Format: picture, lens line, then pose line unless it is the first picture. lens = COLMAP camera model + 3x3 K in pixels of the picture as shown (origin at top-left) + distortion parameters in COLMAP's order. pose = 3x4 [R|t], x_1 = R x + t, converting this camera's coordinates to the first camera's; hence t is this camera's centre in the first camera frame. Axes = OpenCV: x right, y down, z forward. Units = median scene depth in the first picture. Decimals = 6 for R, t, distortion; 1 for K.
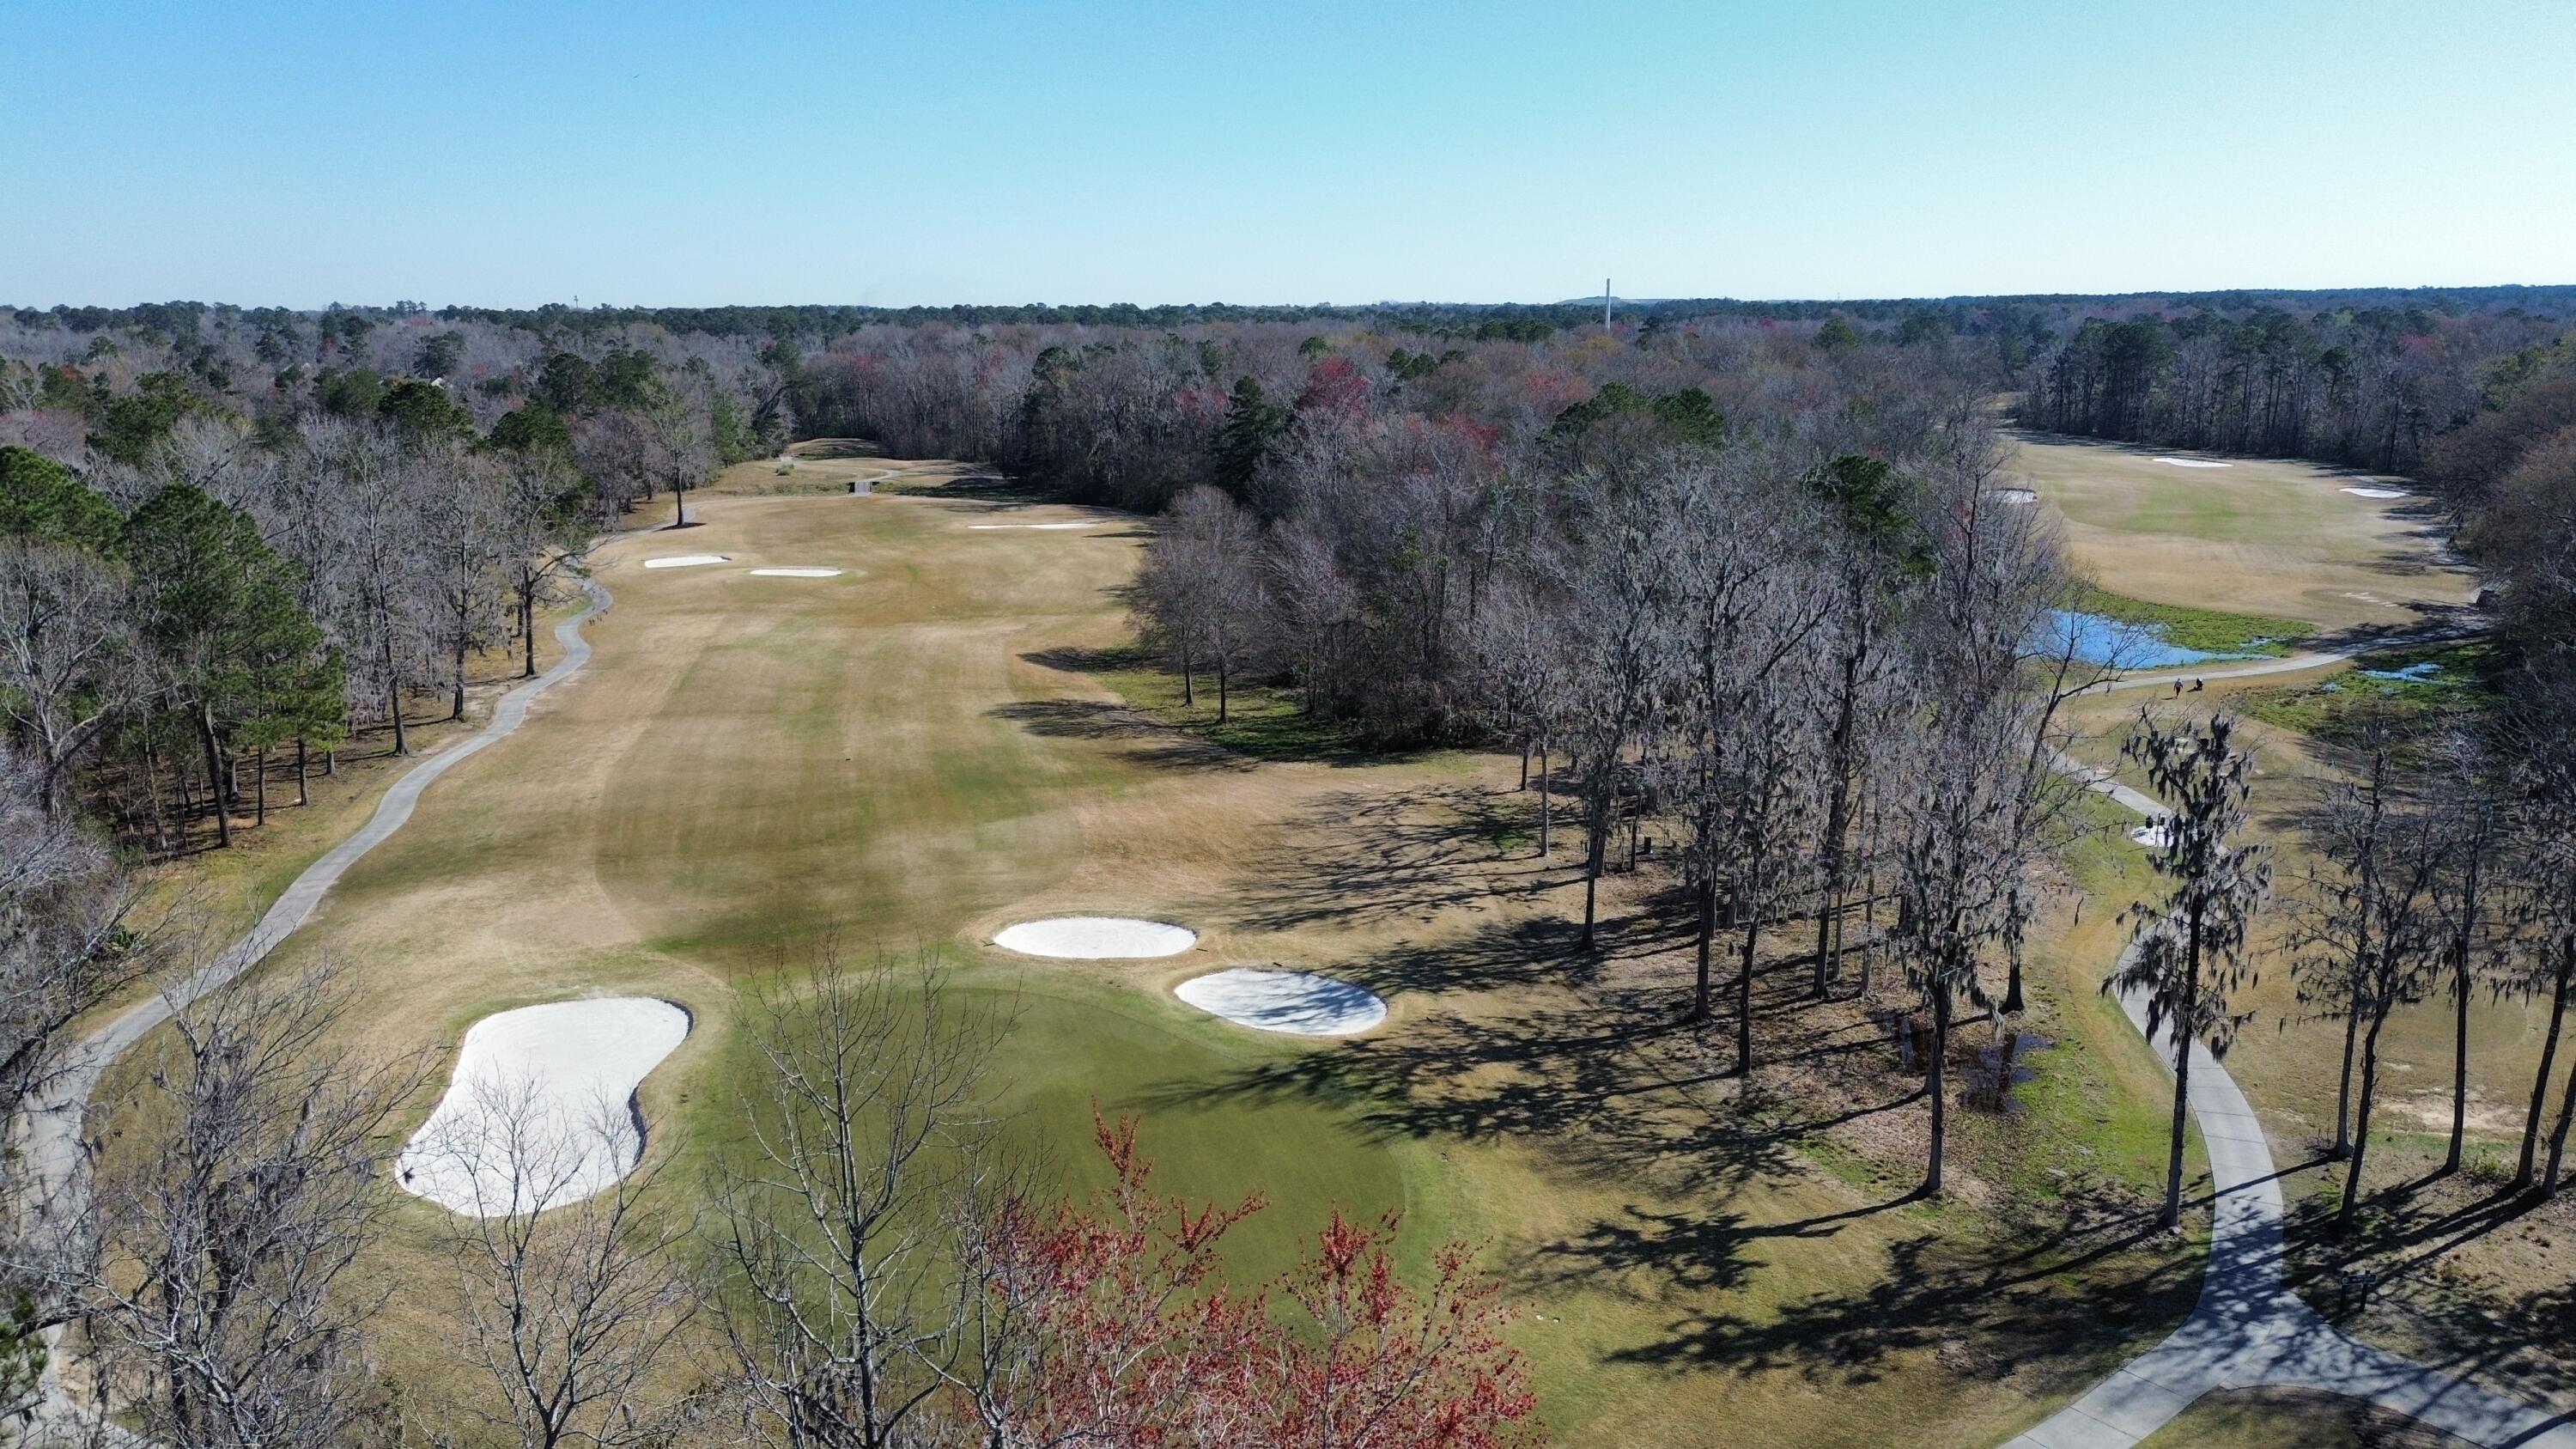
lens RADIAL K [[1843.4, 0, 1288.0], [0, 1843.4, 724.5], [0, 0, 1]] dist [0.005535, 0.000992]
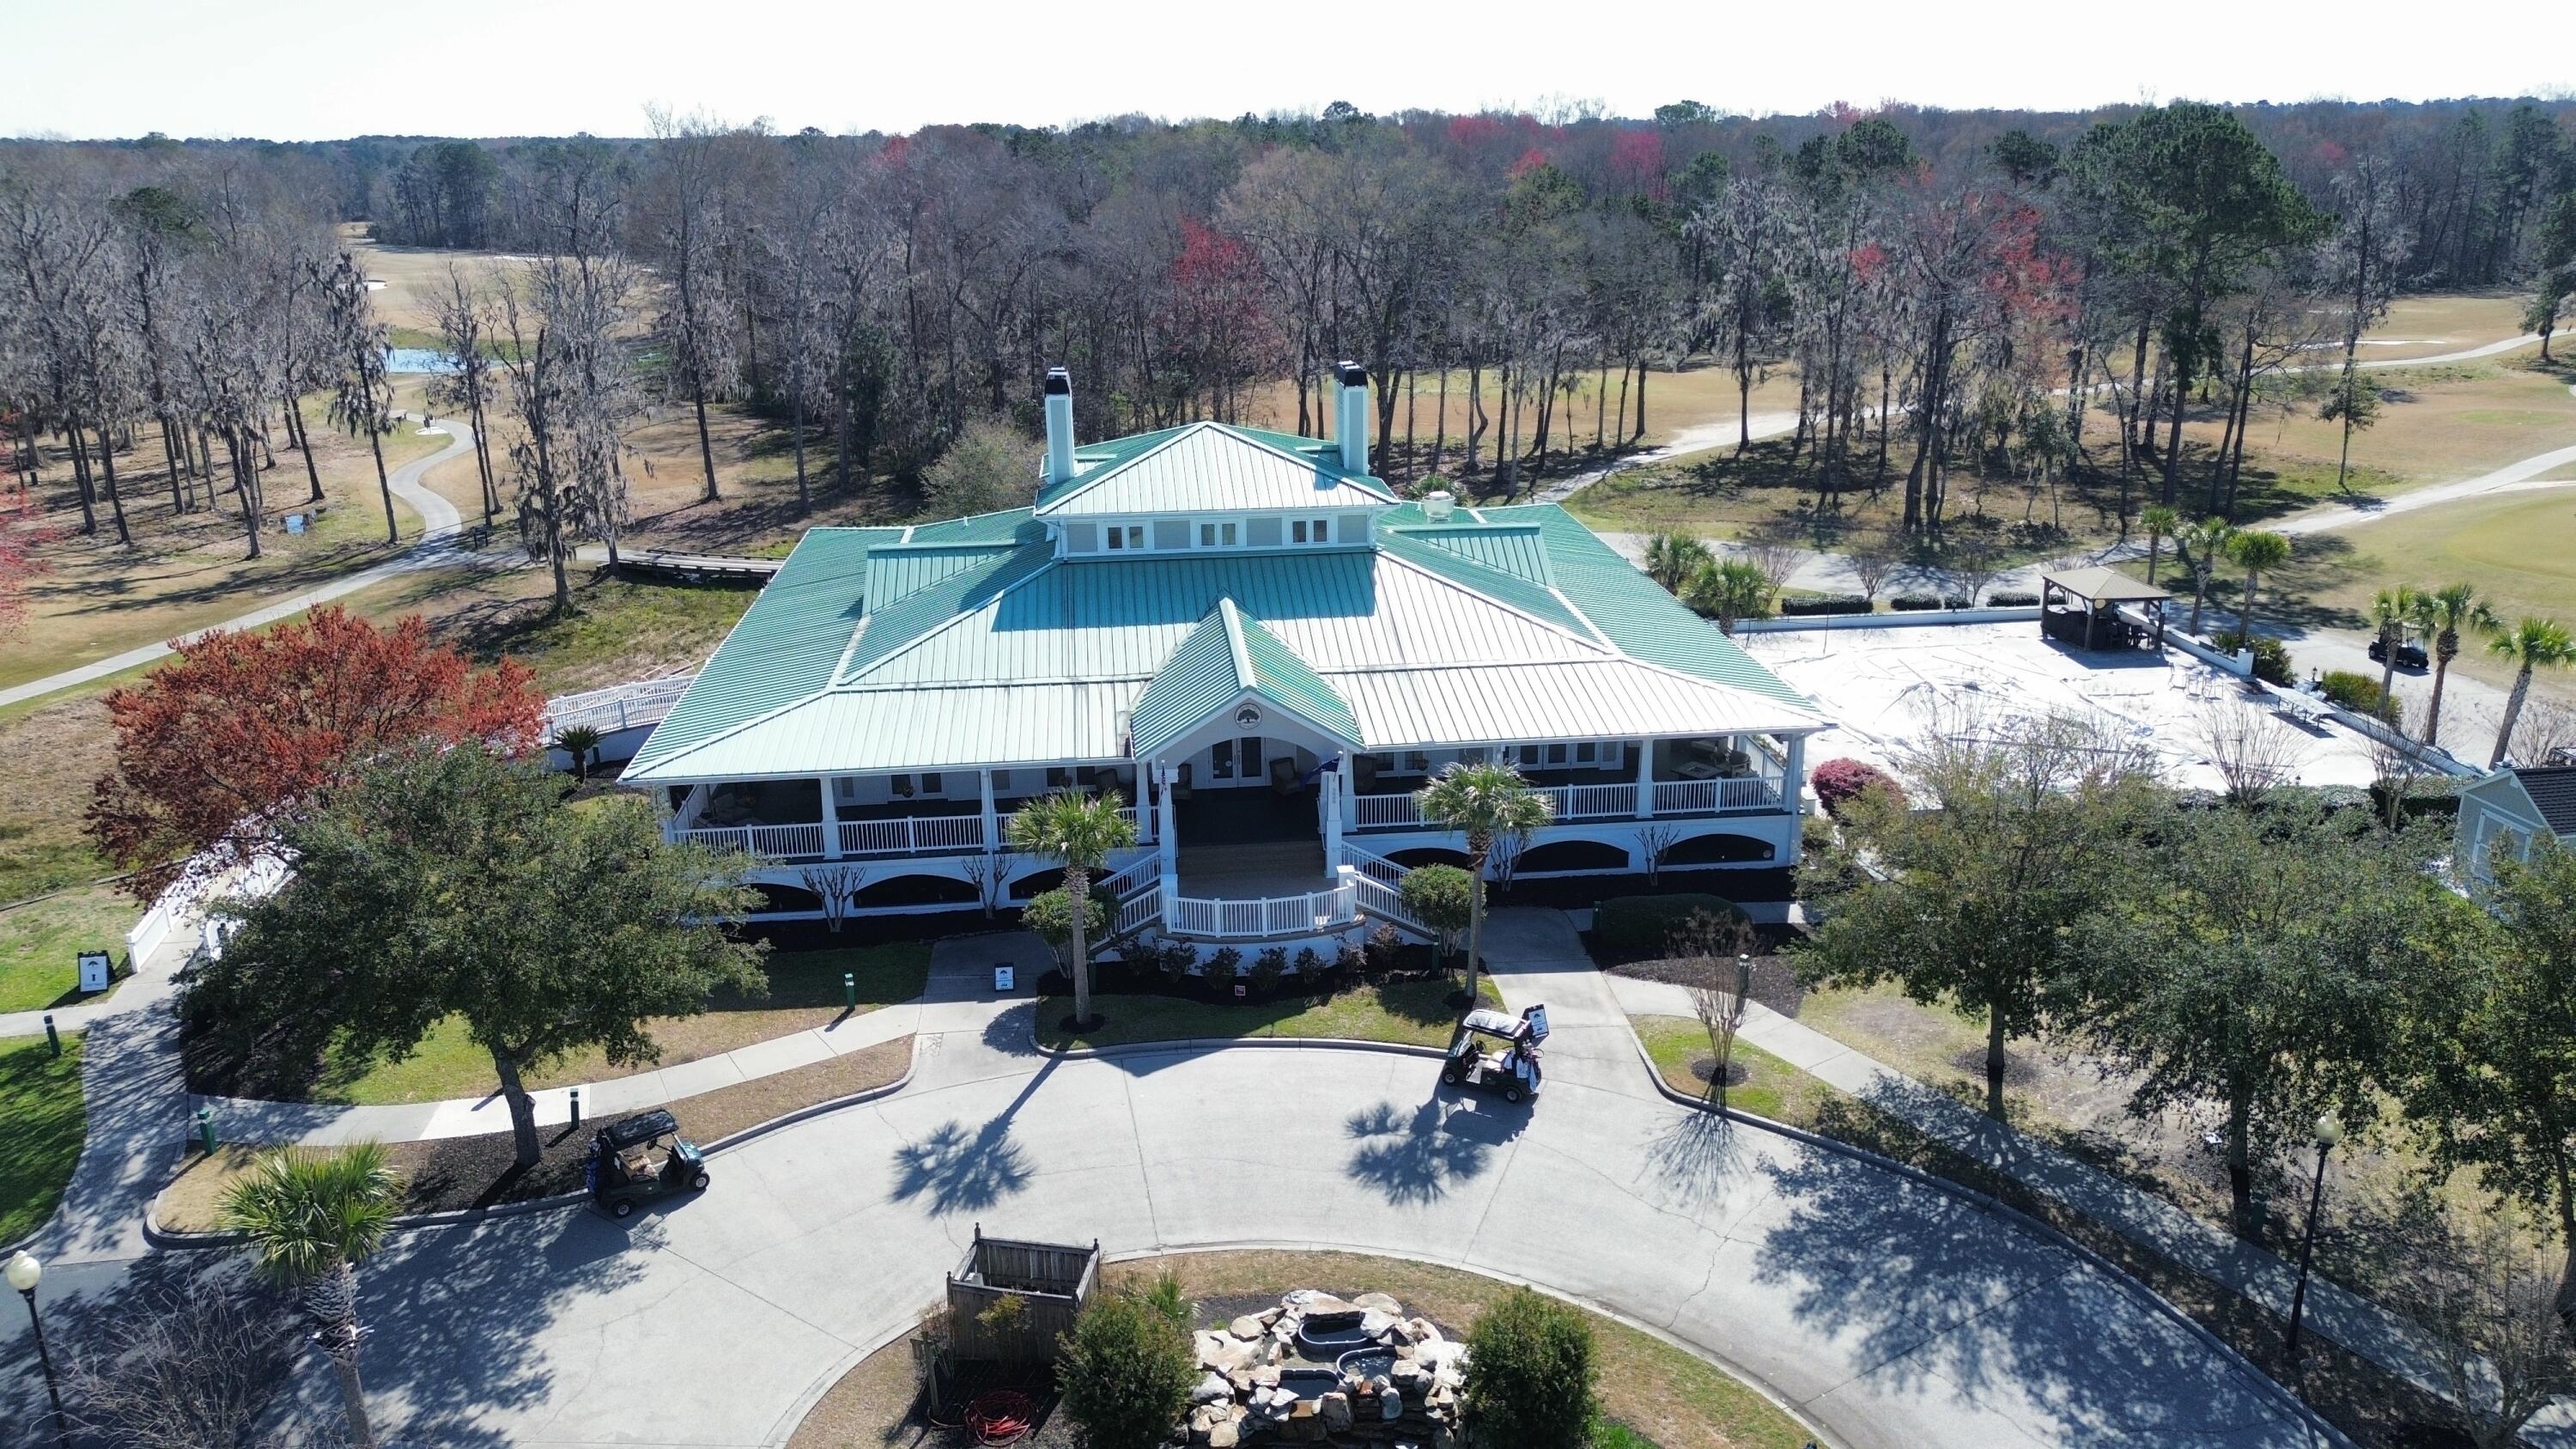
lens RADIAL K [[1843.4, 0, 1288.0], [0, 1843.4, 724.5], [0, 0, 1]] dist [0.005535, 0.000992]
pose [[0.701461, -0.221430, 0.677437, -0.156344], [0.173180, 0.974980, 0.139365, 0.298623], [-0.691347, 0.019559, 0.722258, -0.803976]]
